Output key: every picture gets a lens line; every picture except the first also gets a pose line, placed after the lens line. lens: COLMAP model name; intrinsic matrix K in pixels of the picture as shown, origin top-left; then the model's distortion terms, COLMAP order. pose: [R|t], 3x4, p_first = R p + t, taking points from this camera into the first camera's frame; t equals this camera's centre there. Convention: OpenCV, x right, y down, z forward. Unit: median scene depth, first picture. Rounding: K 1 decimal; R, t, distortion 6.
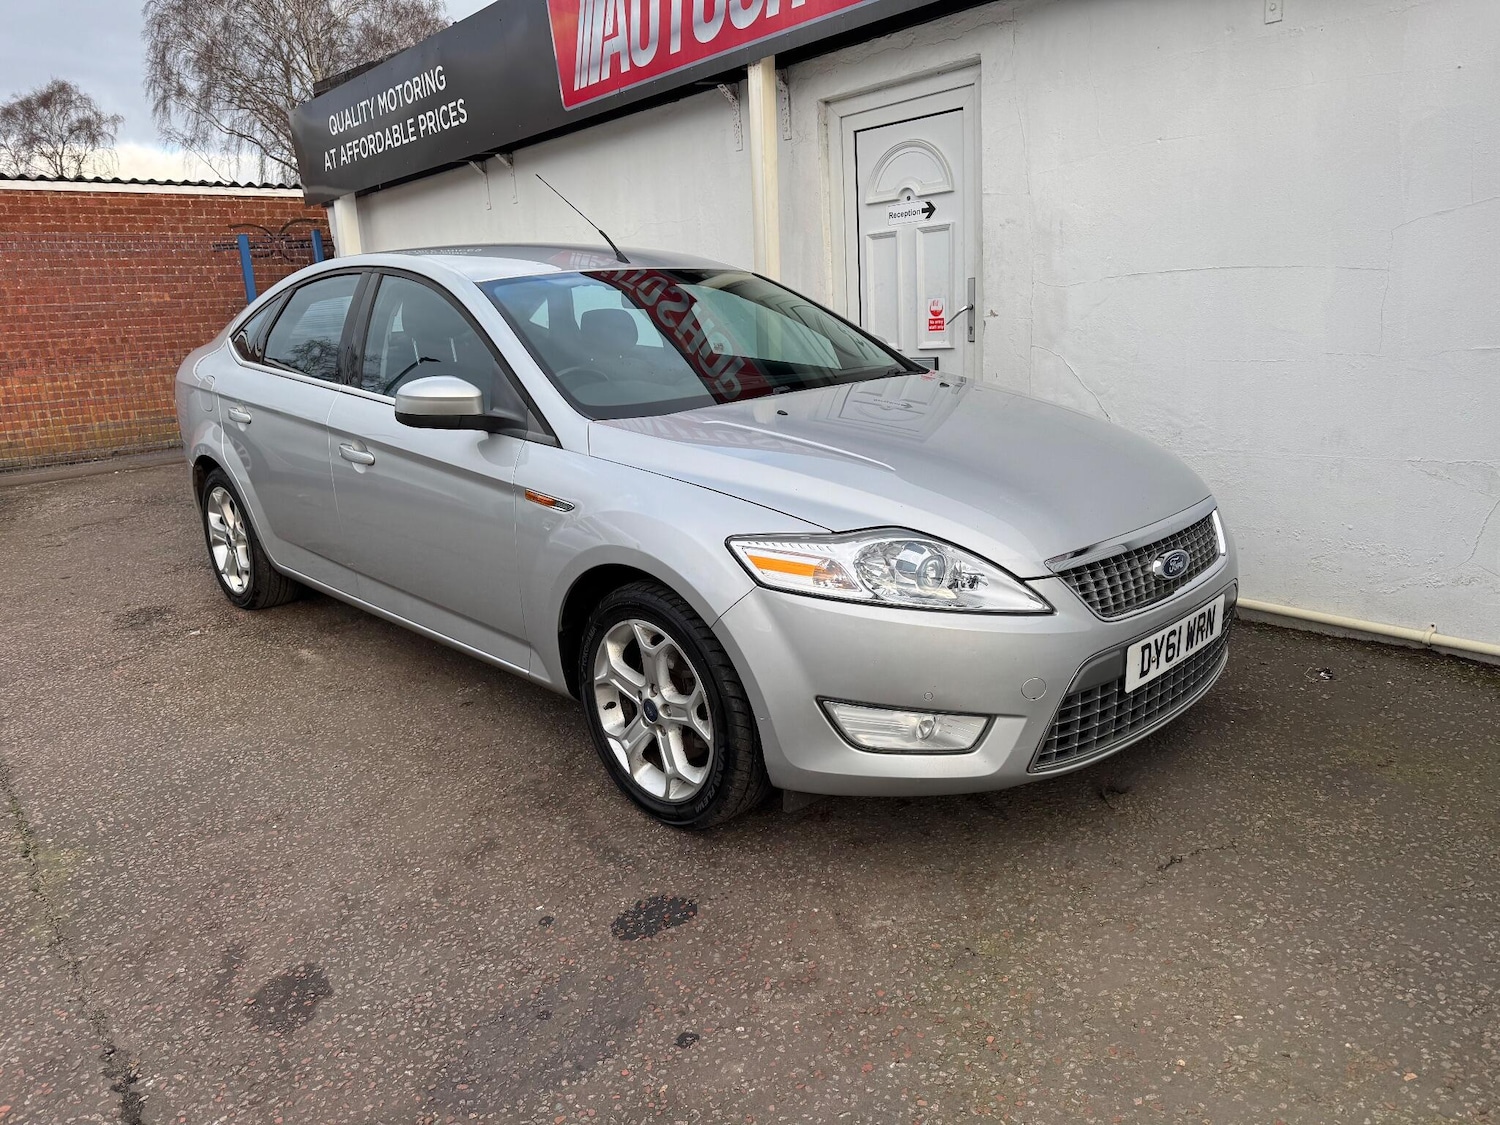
lens RADIAL K [[1030.6, 0, 754.4], [0, 1030.6, 563.3], [0, 0, 1]] dist [0.009735, -0.012855]
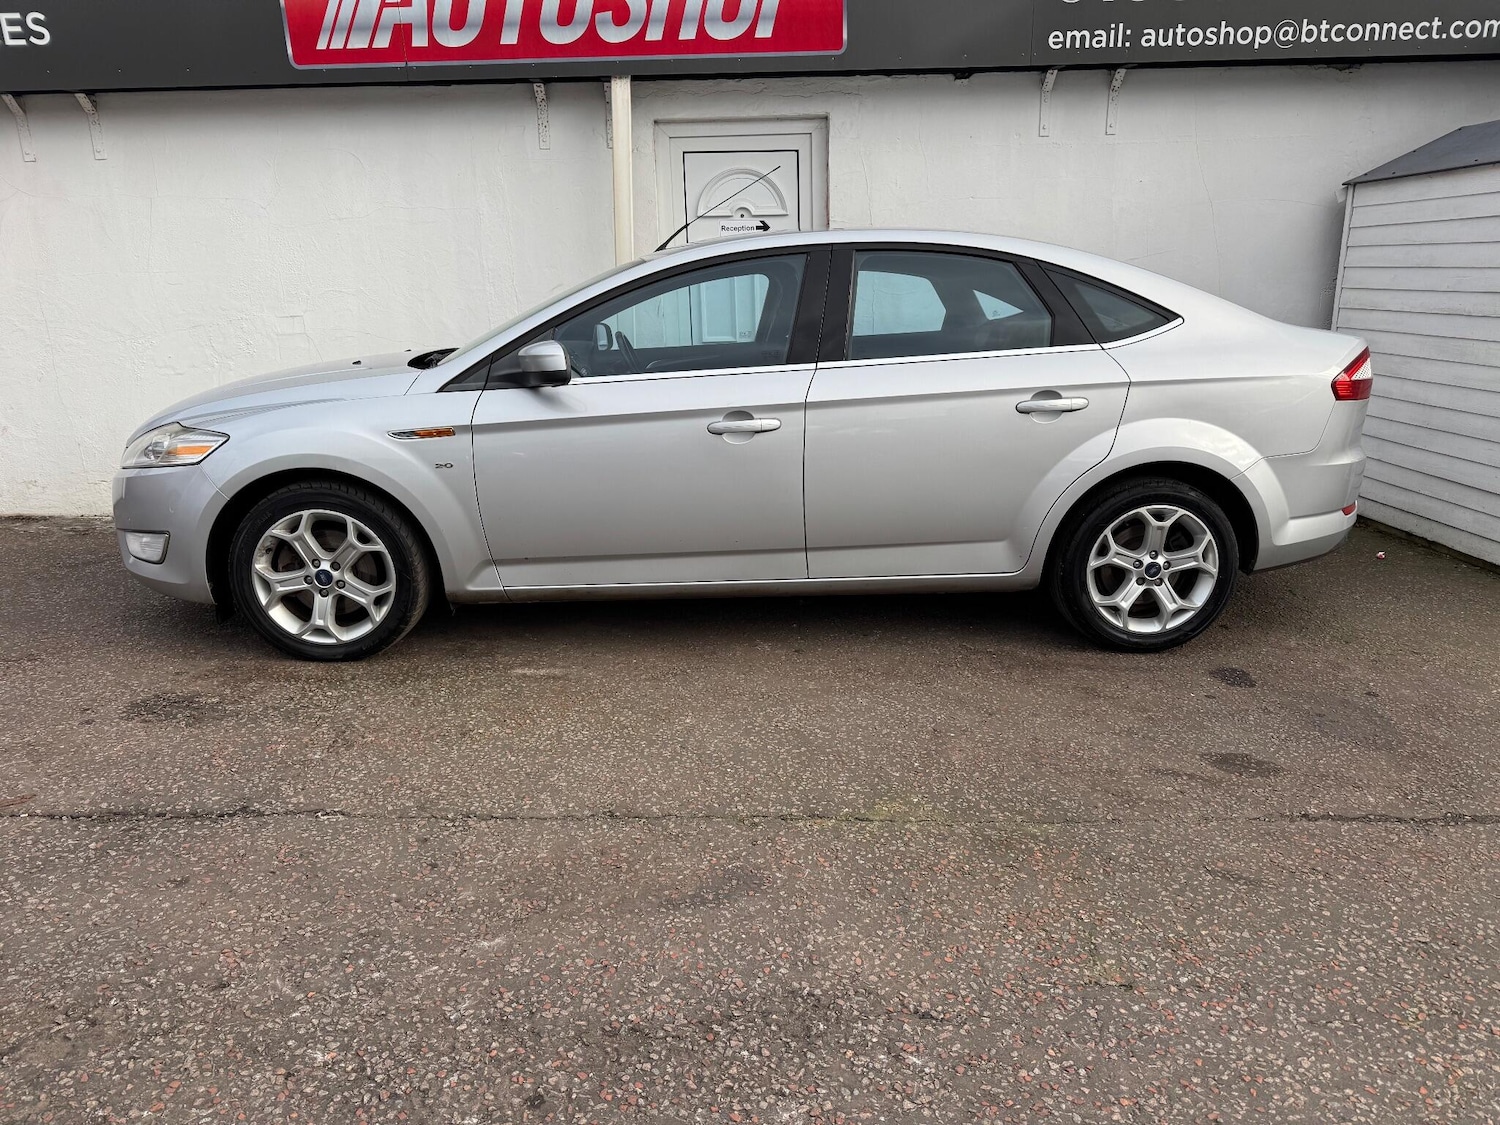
lens RADIAL K [[1040.3, 0, 727.8], [0, 1040.3, 566.8], [0, 0, 1]] dist [0.004570, -0.006982]
pose [[0.650895, -0.151736, 0.743849, -1.433165], [0.168060, 0.984311, 0.053730, -0.029134], [-0.740332, 0.090039, 0.666184, 0.408707]]
